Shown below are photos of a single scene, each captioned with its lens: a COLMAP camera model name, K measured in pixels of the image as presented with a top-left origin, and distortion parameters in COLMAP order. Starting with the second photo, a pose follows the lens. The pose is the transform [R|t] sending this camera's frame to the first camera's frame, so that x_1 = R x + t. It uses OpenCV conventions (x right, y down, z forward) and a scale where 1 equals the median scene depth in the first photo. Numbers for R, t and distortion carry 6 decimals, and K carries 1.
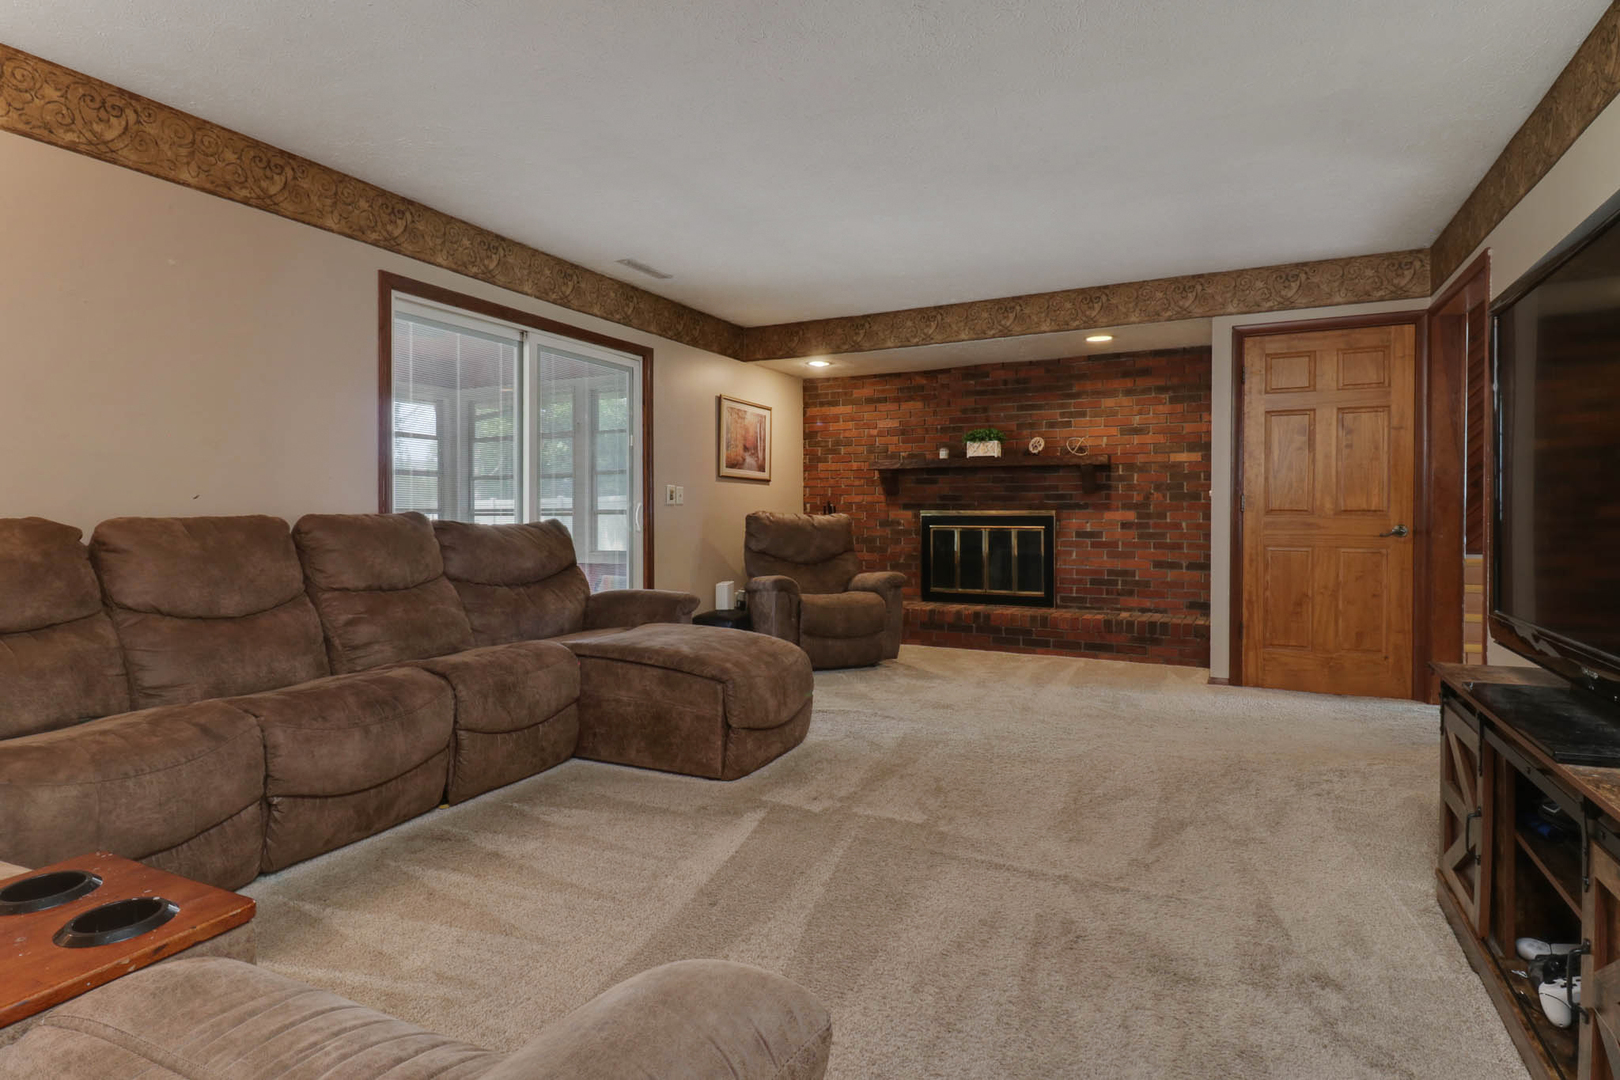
lens RADIAL K [[824.7, 0, 810.8], [0, 824.7, 534.5], [0, 0, 1]] dist [-0.021298, -0.001658]
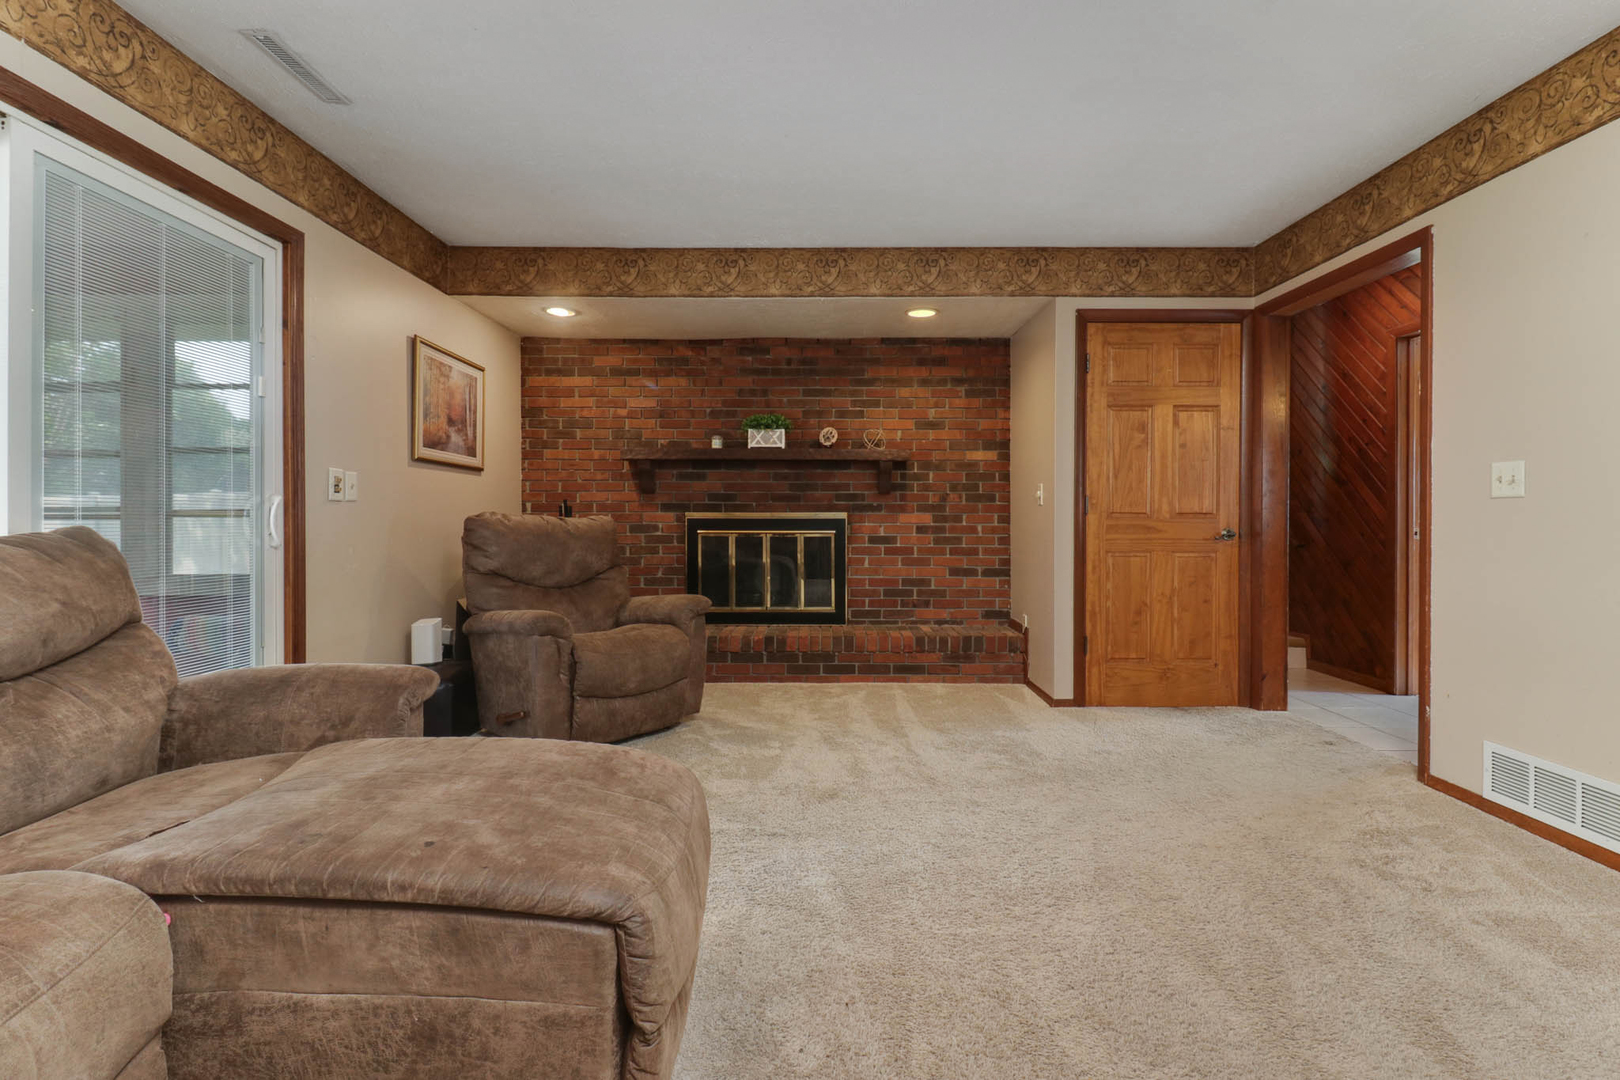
lens RADIAL K [[754.1, 0, 815.3], [0, 754.1, 527.5], [0, 0, 1]] dist [0.001658, -0.005351]
pose [[0.892766, -0.005613, 0.450485, -0.104410], [0.010170, 0.999919, -0.007696, -0.008712], [-0.450405, 0.011453, 0.892751, 0.343342]]
